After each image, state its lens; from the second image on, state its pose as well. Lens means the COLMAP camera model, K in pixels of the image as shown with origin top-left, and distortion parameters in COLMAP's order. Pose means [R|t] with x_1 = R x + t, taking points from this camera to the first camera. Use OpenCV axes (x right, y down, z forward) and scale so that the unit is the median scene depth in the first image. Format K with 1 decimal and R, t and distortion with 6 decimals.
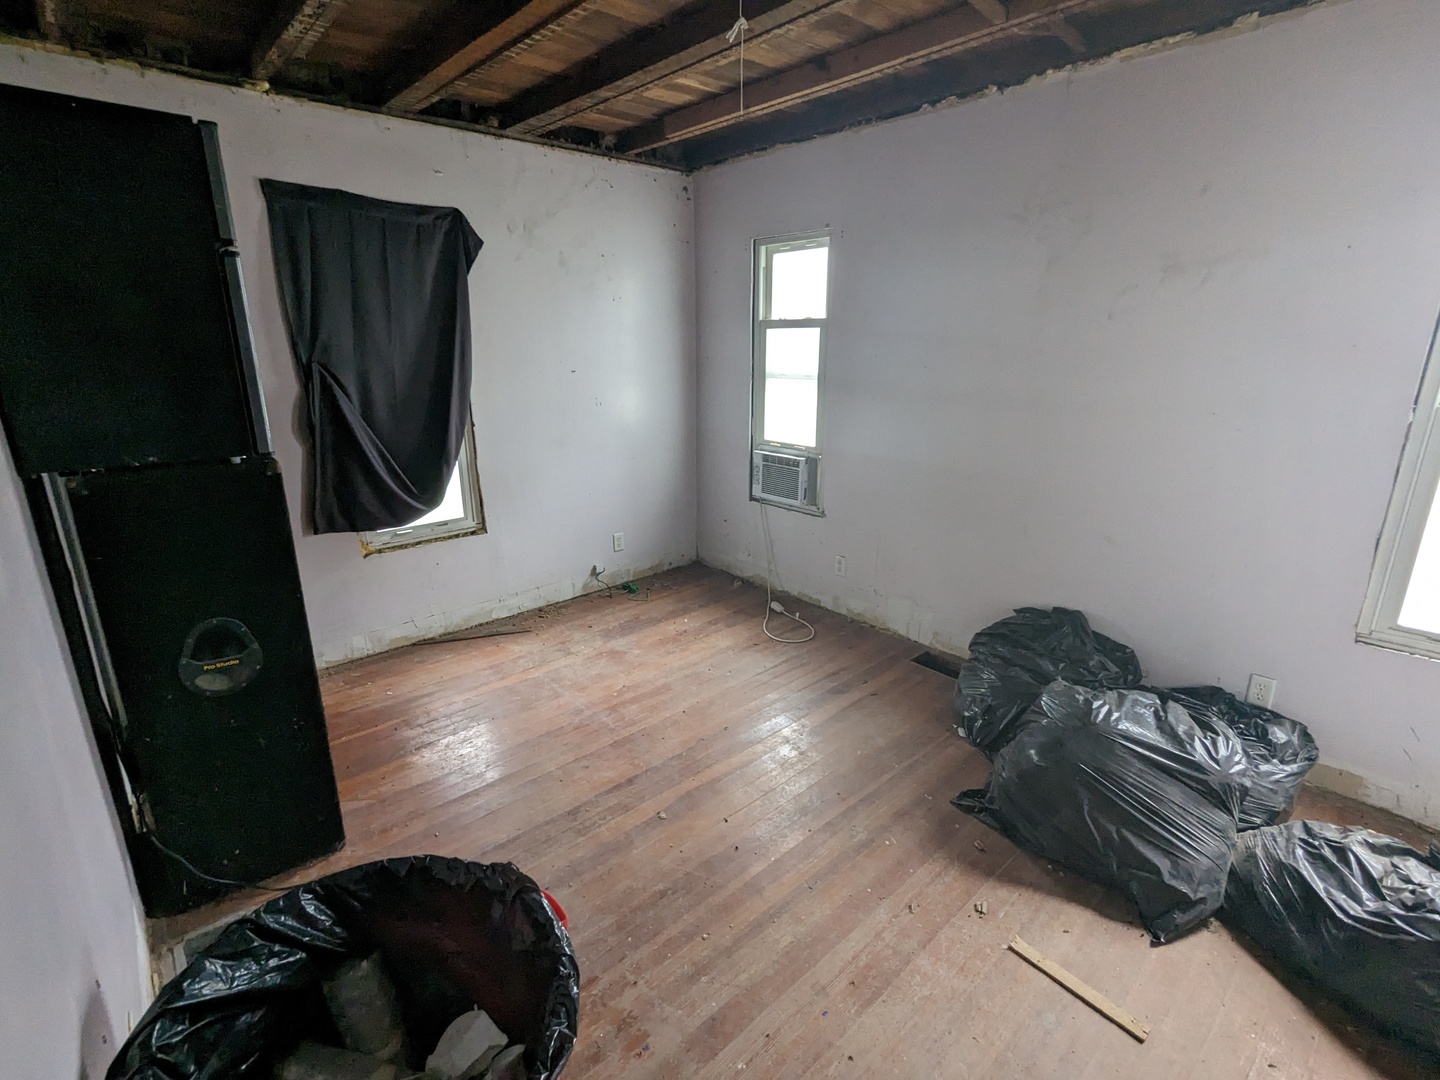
lens RADIAL K [[681.7, 0, 720.7], [0, 681.7, 534.8], [0, 0, 1]] dist [-0.002662, 0.000968]
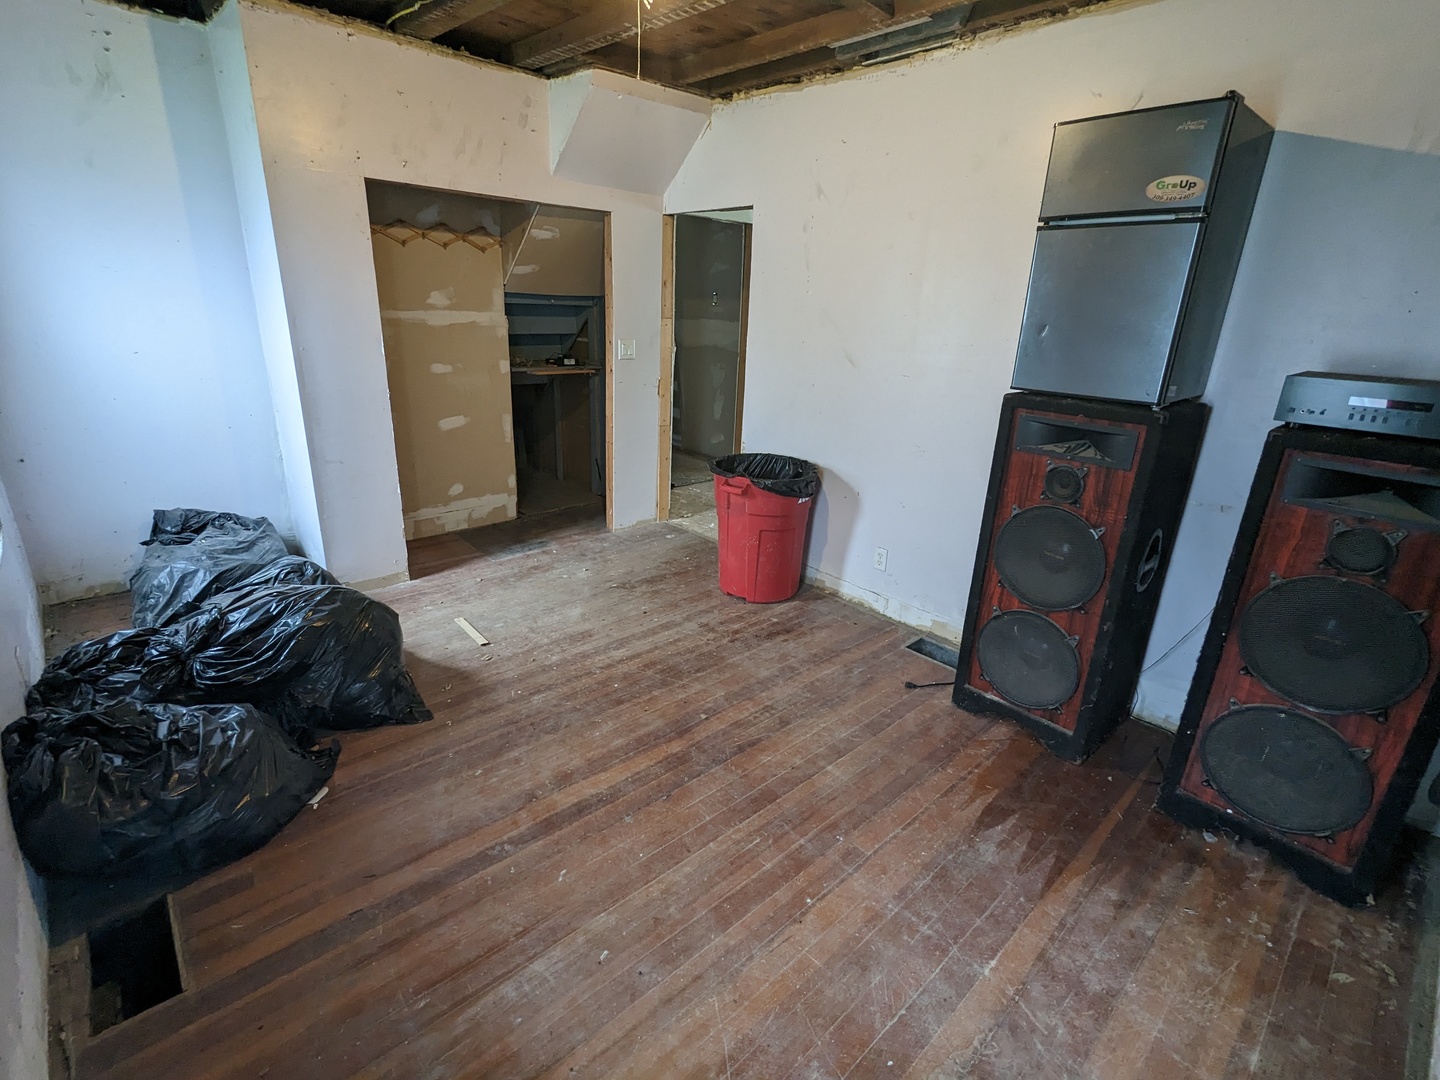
lens RADIAL K [[681.7, 0, 716.9], [0, 681.7, 537.9], [0, 0, 1]] dist [-0.002662, 0.000968]
pose [[-0.999277, -0.029600, -0.023871, -0.059147], [-0.037962, 0.812899, 0.581167, -0.393883], [0.002202, 0.581652, -0.813434, 1.434021]]
